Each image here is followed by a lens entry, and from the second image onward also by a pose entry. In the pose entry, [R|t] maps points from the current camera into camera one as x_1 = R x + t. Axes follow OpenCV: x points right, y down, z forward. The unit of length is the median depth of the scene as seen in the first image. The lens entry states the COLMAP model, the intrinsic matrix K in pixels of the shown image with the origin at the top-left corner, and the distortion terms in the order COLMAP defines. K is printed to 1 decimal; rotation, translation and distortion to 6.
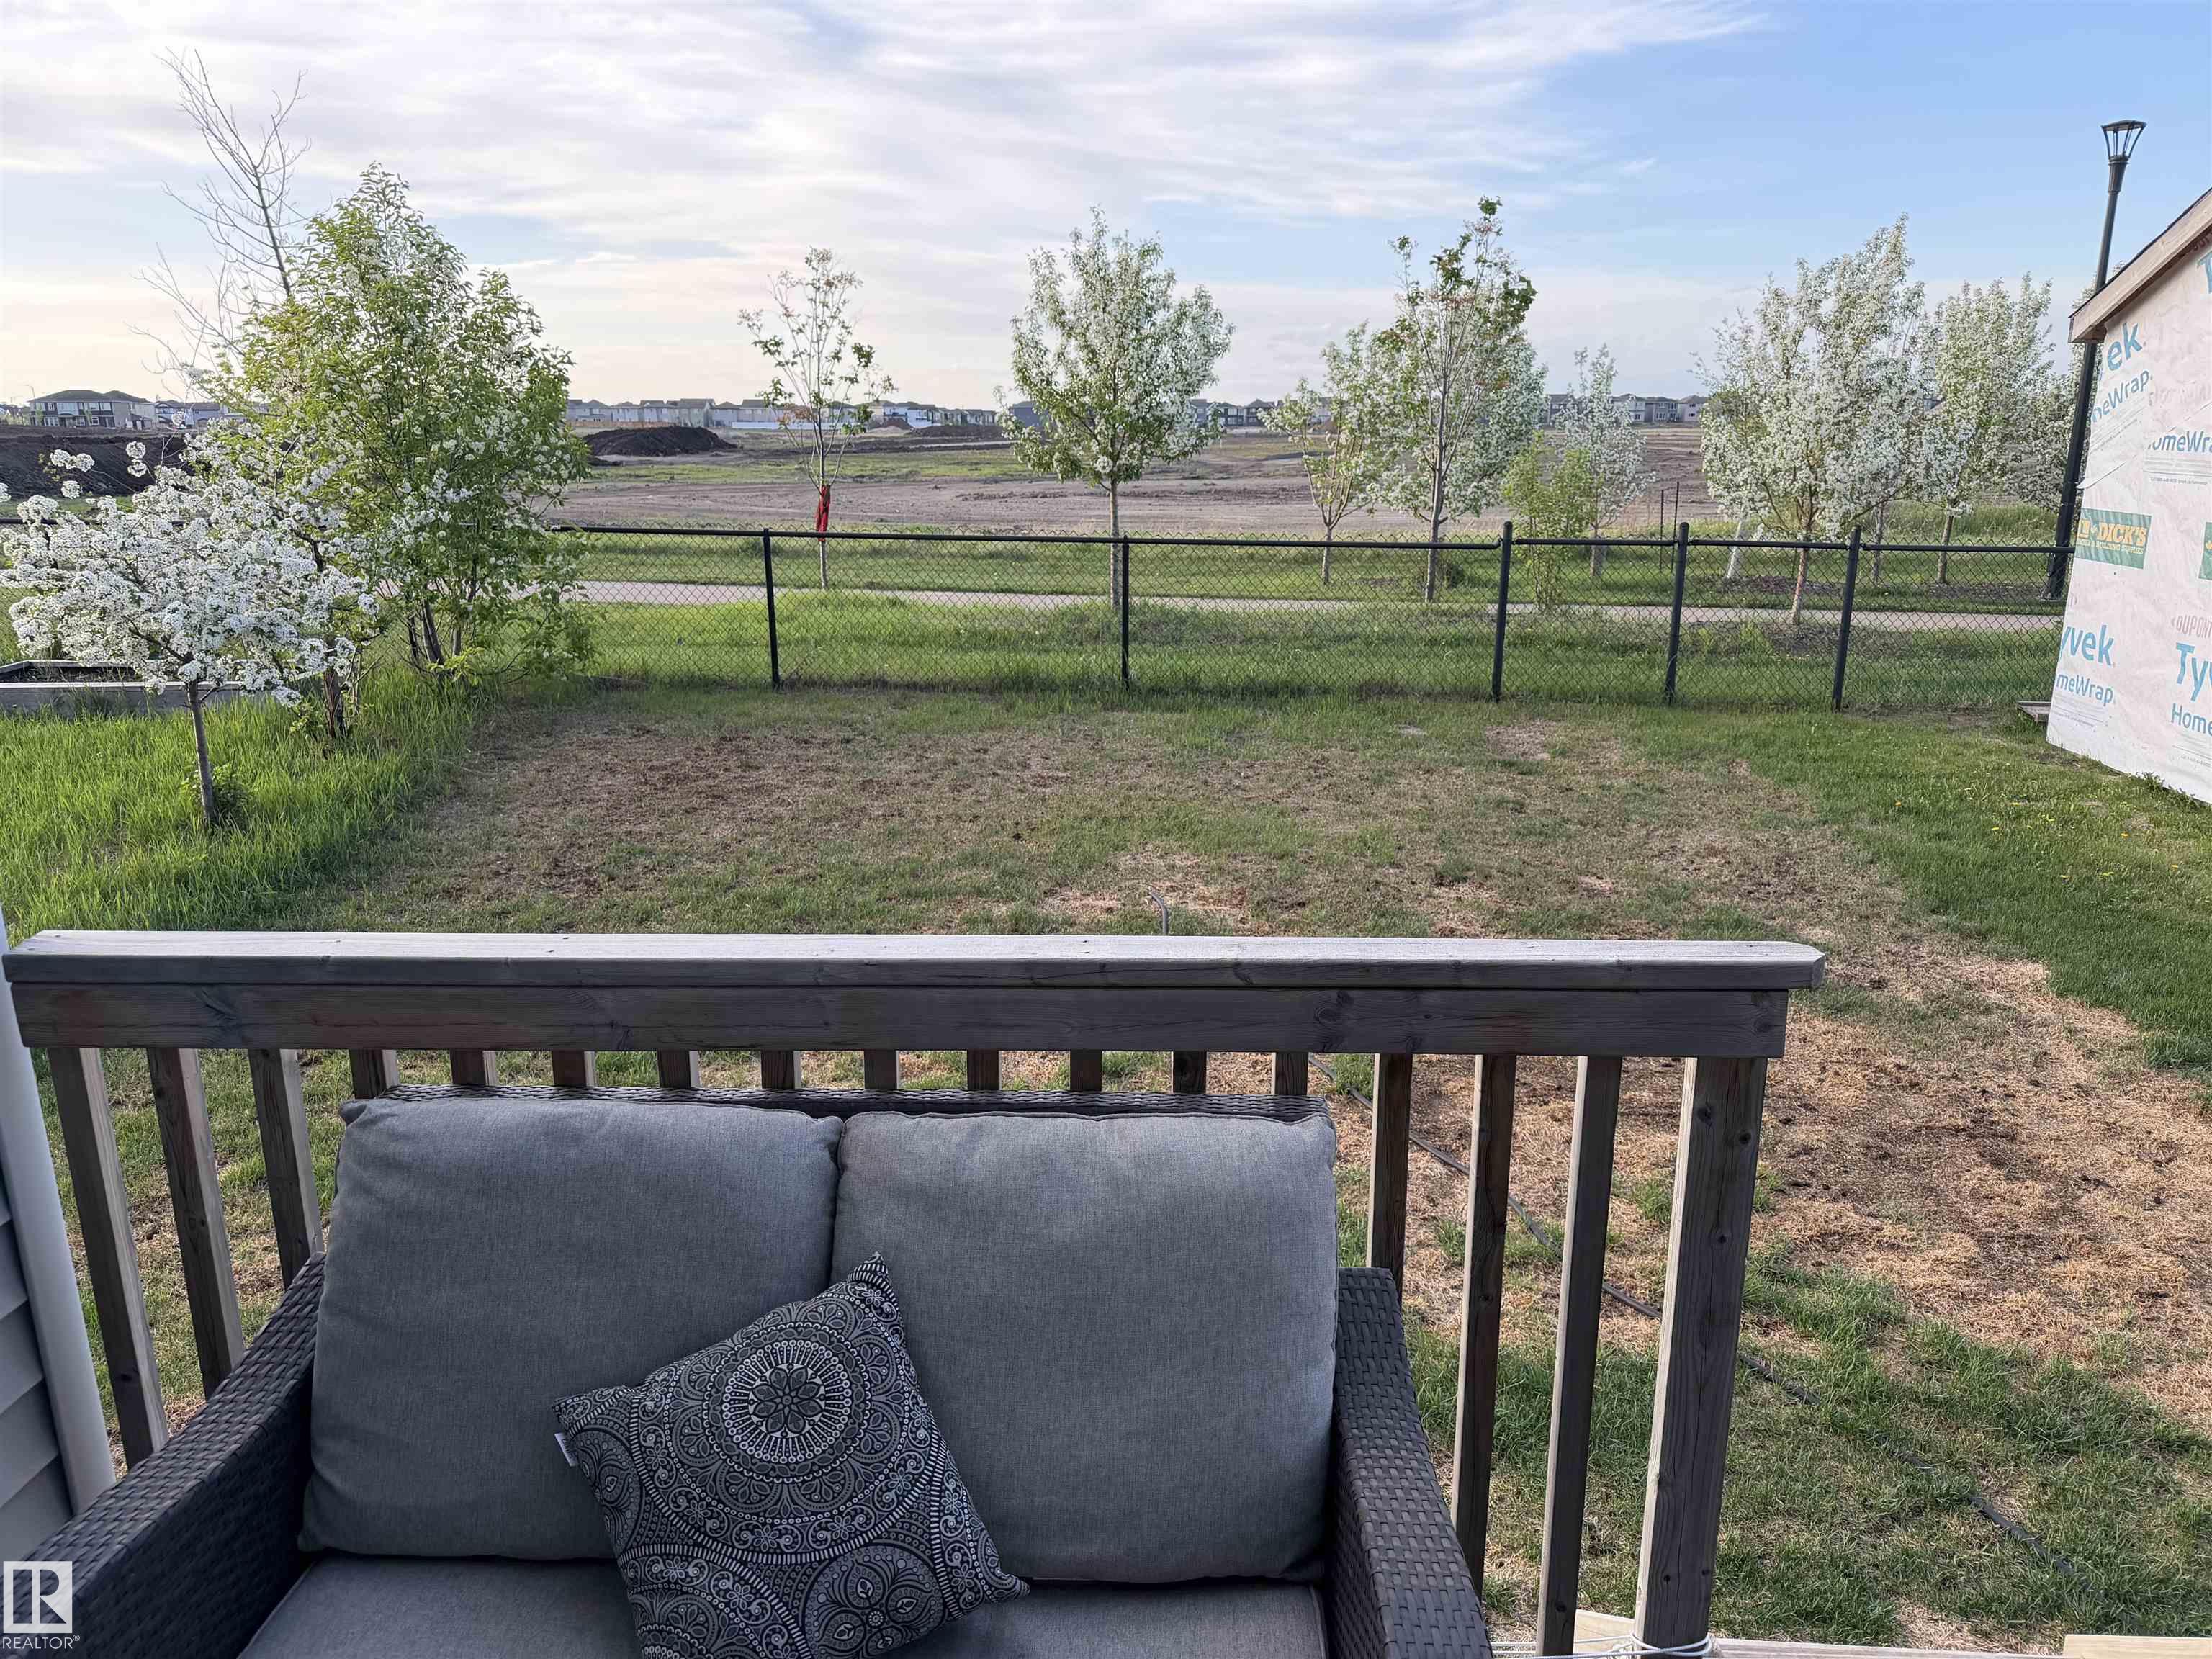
lens RADIAL K [[1555.0, 0, 1110.3], [0, 1555.0, 851.0], [0, 0, 1]] dist [0.055437, -0.070363]
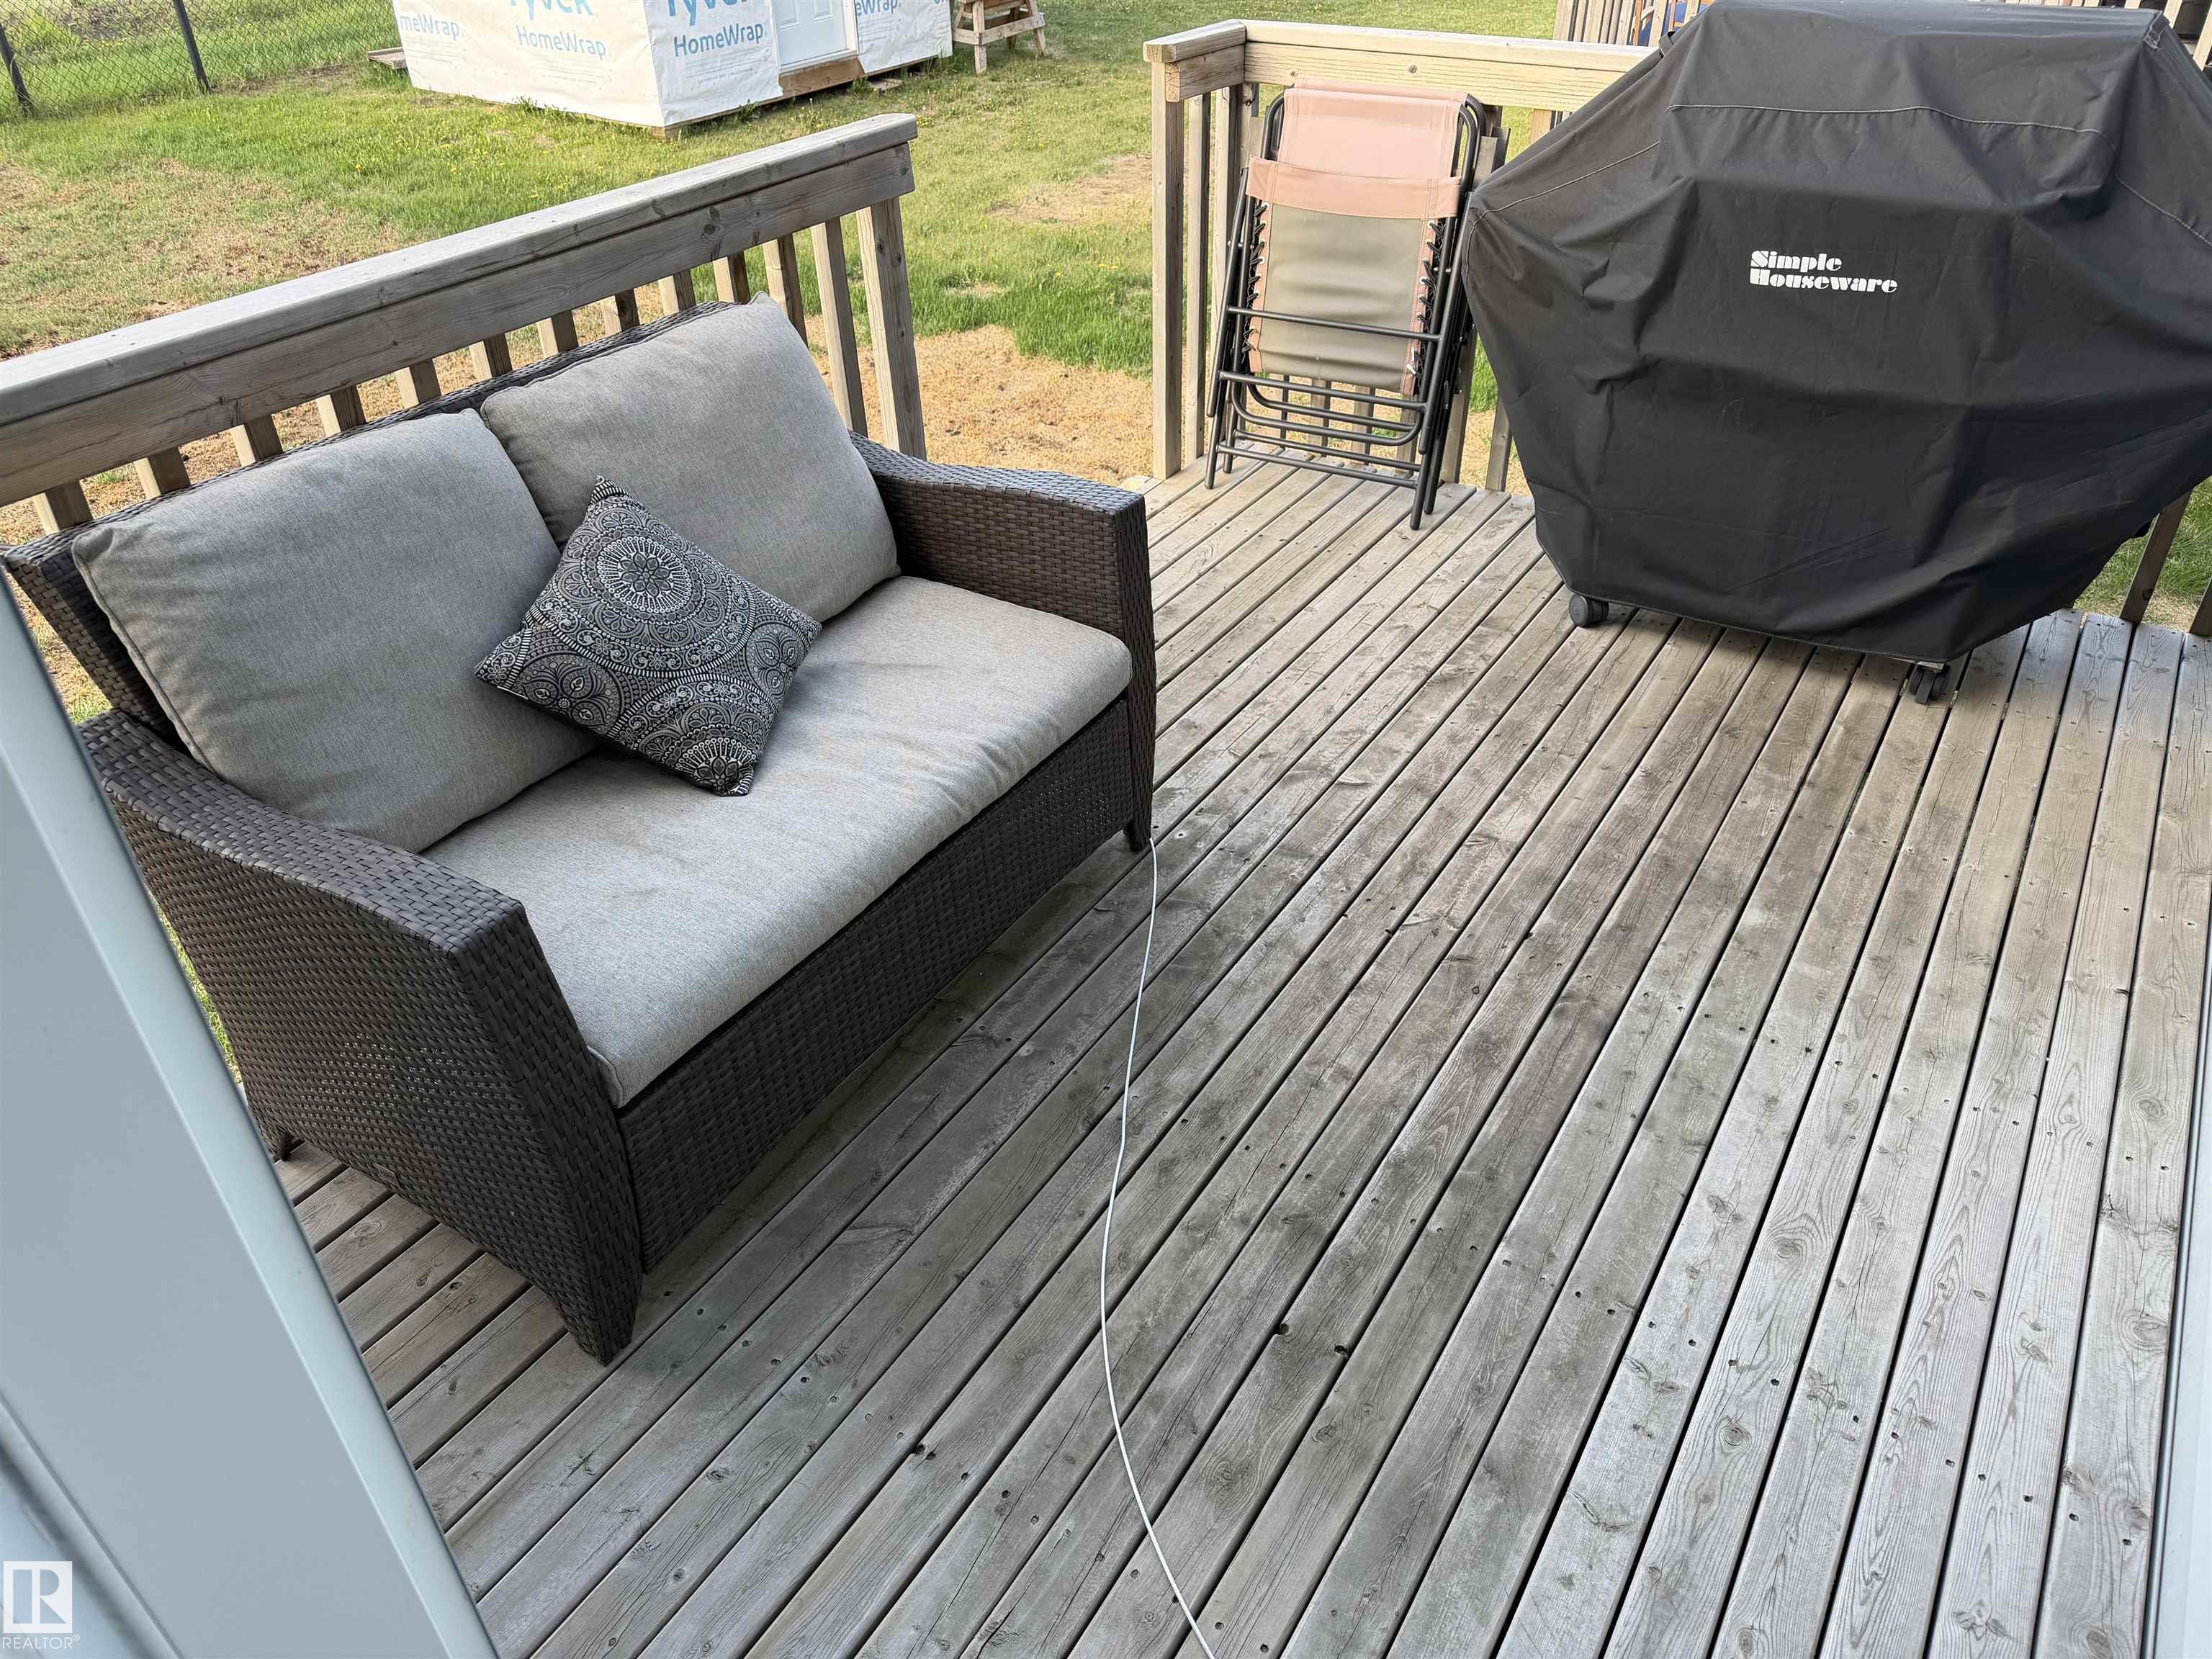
lens RADIAL K [[1555.0, 0, 1109.8], [0, 1555.0, 839.3], [0, 0, 1]] dist [0.055437, -0.070363]
pose [[0.497413, -0.502597, 0.707090, -0.182456], [0.237664, 0.862842, 0.446117, 0.007609], [-0.834323, -0.053854, 0.548638, -0.011870]]
